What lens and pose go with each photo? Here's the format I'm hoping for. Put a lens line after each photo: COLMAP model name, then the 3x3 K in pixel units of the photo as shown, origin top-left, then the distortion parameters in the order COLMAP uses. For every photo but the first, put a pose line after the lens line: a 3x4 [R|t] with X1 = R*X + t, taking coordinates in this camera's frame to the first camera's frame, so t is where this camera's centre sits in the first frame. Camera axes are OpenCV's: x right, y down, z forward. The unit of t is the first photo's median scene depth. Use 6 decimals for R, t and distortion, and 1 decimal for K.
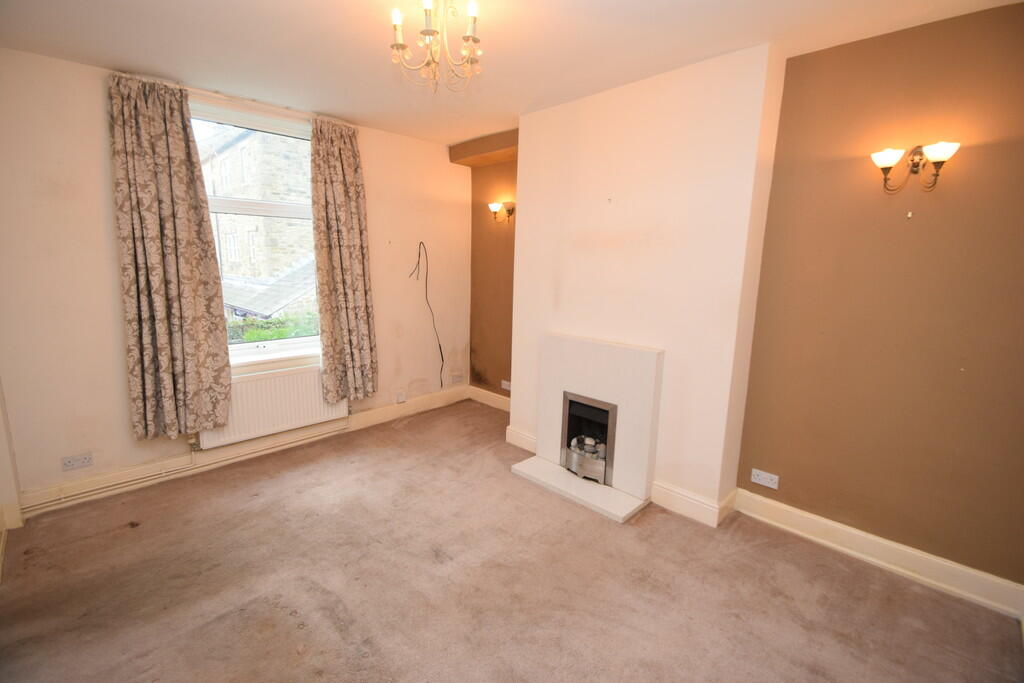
lens RADIAL K [[447.7, 0, 503.2], [0, 447.7, 340.8], [0, 0, 1]] dist [-0.000770, -0.000751]
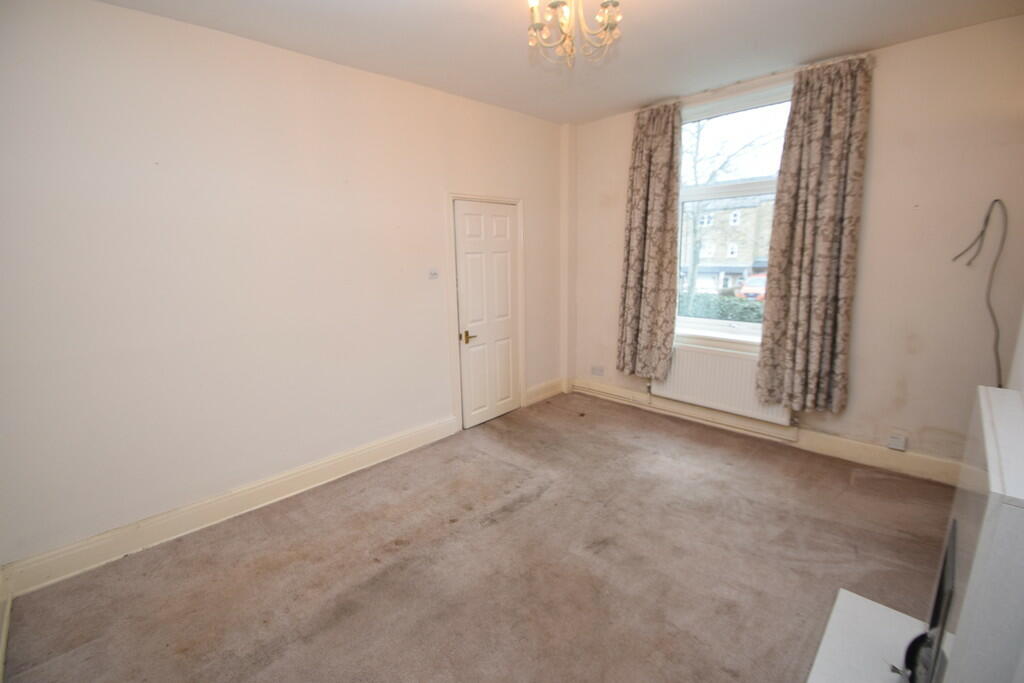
lens RADIAL K [[447.7, 0, 503.2], [0, 447.7, 340.8], [0, 0, 1]] dist [-0.000770, -0.000751]
pose [[-0.000690, 0.186179, -0.982516, 0.528860], [-0.153693, 0.970823, 0.184071, -0.069209], [0.988118, 0.151133, 0.027945, 0.509674]]
